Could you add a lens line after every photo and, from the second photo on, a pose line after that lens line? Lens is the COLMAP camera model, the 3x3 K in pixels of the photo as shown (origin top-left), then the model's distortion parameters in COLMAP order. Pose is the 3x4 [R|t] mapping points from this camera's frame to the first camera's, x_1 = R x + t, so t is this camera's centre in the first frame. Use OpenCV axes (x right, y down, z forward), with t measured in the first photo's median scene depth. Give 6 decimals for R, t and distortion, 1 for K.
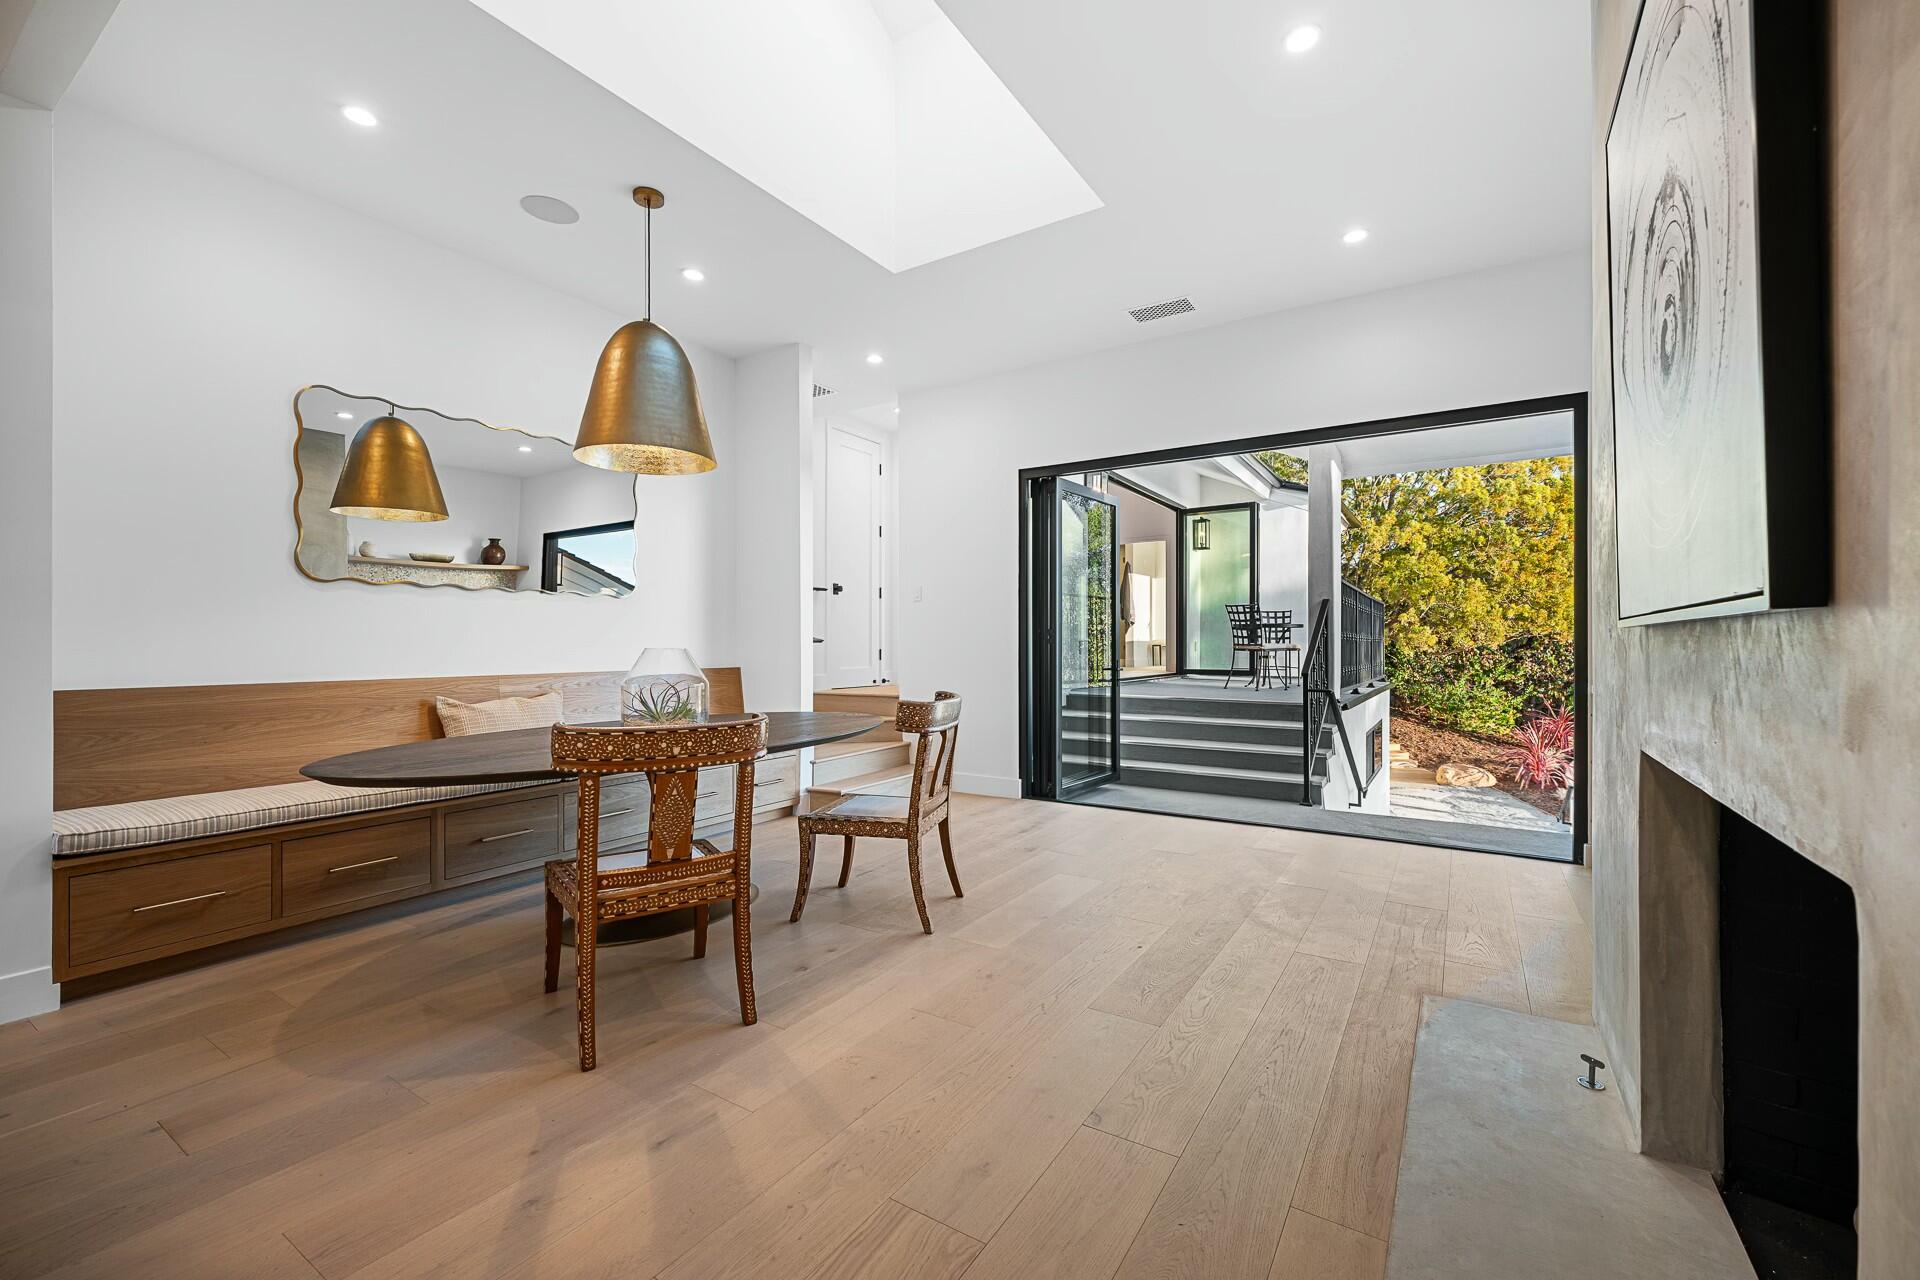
lens RADIAL K [[783.8, 0, 959.8], [0, 783.8, 645.2], [0, 0, 1]] dist [-0.000271, -0.000050]
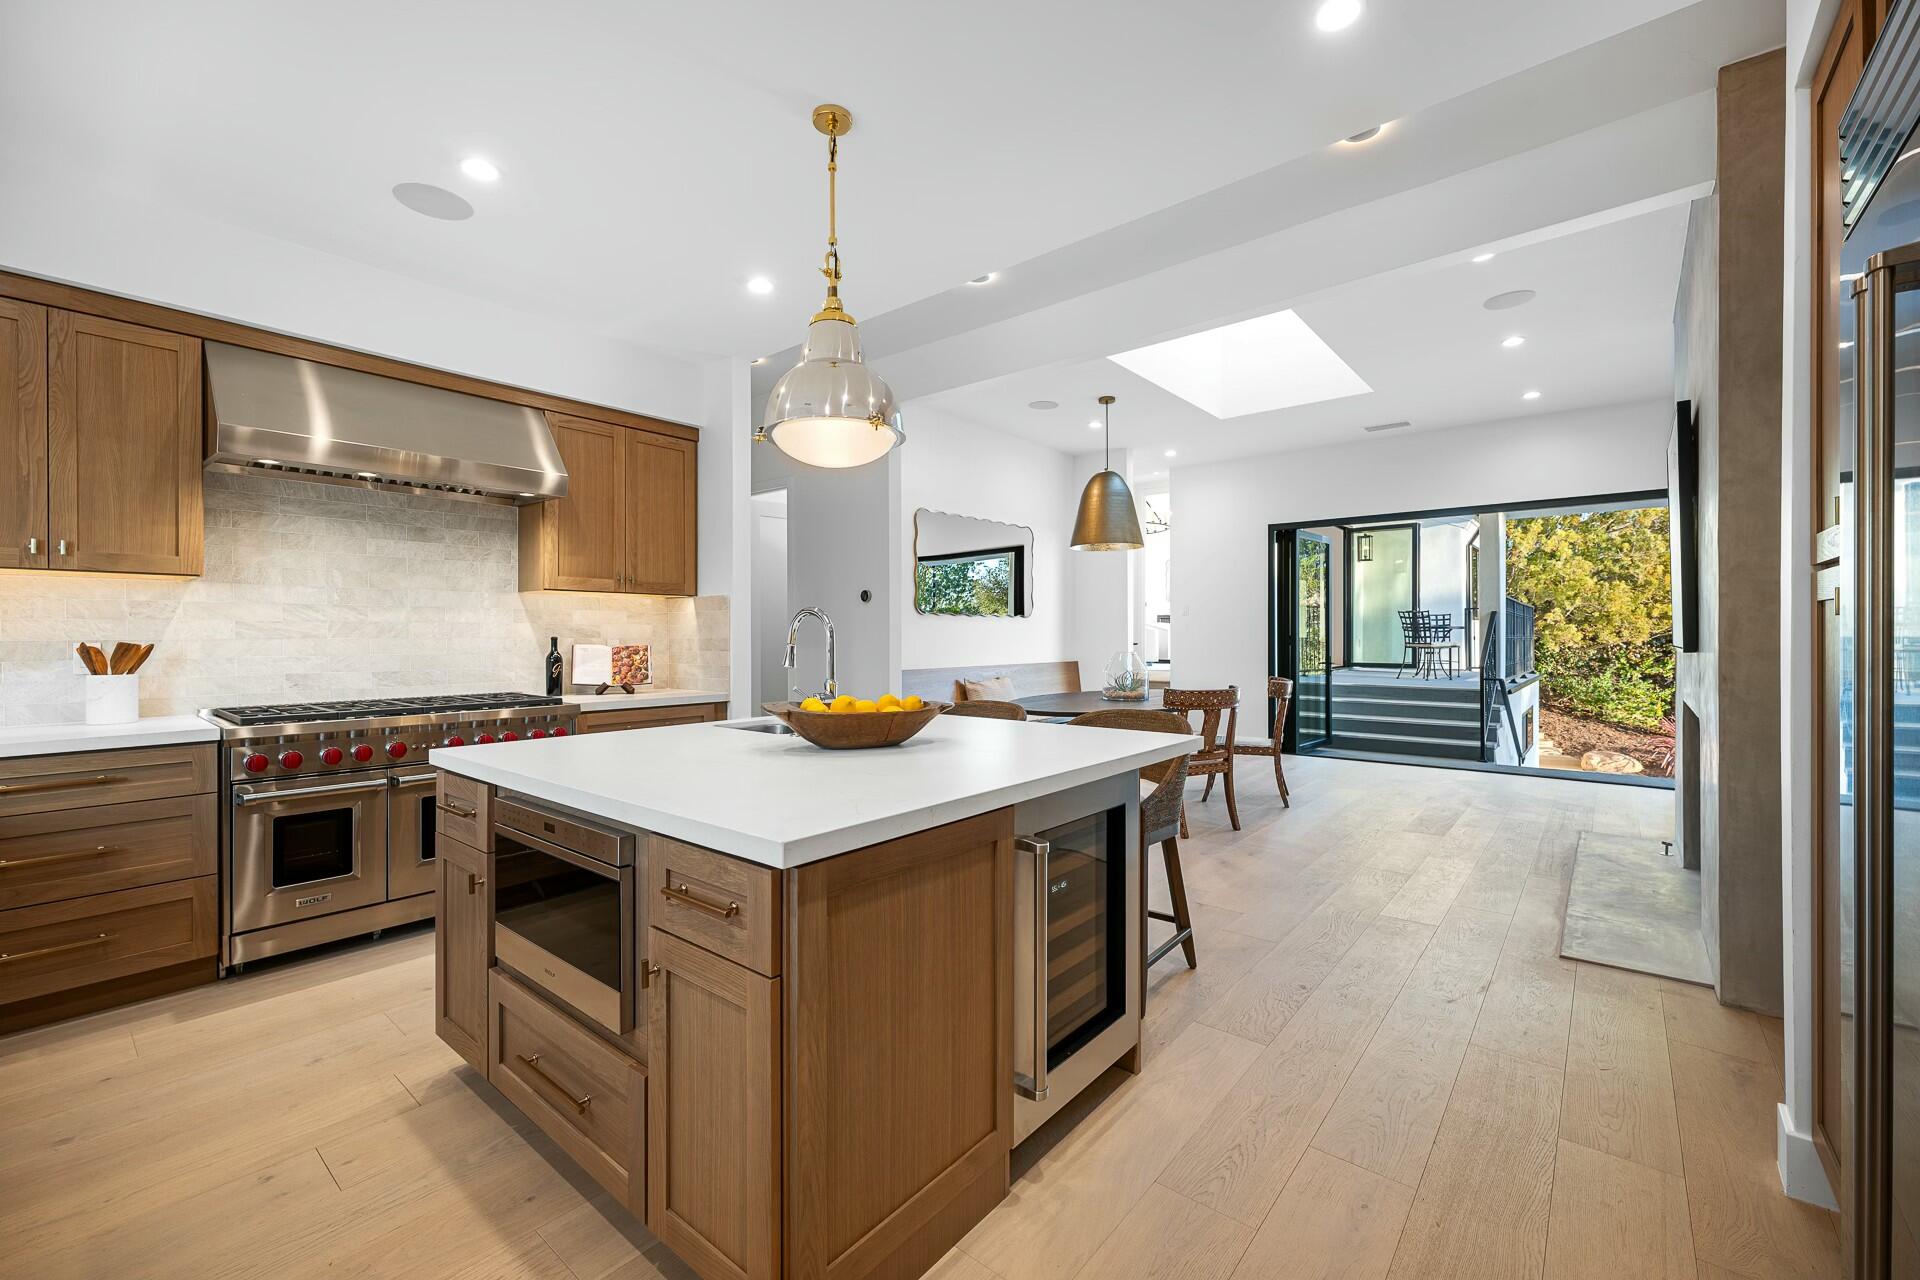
lens RADIAL K [[785.9, 0, 962.4], [0, 785.9, 635.9], [0, 0, 1]] dist [0.000574, 0.000145]
pose [[0.993036, -0.001291, -0.117806, -0.129758], [0.001275, 0.999999, -0.000211, -0.008726], [0.117806, 0.000060, 0.993037, -0.205899]]
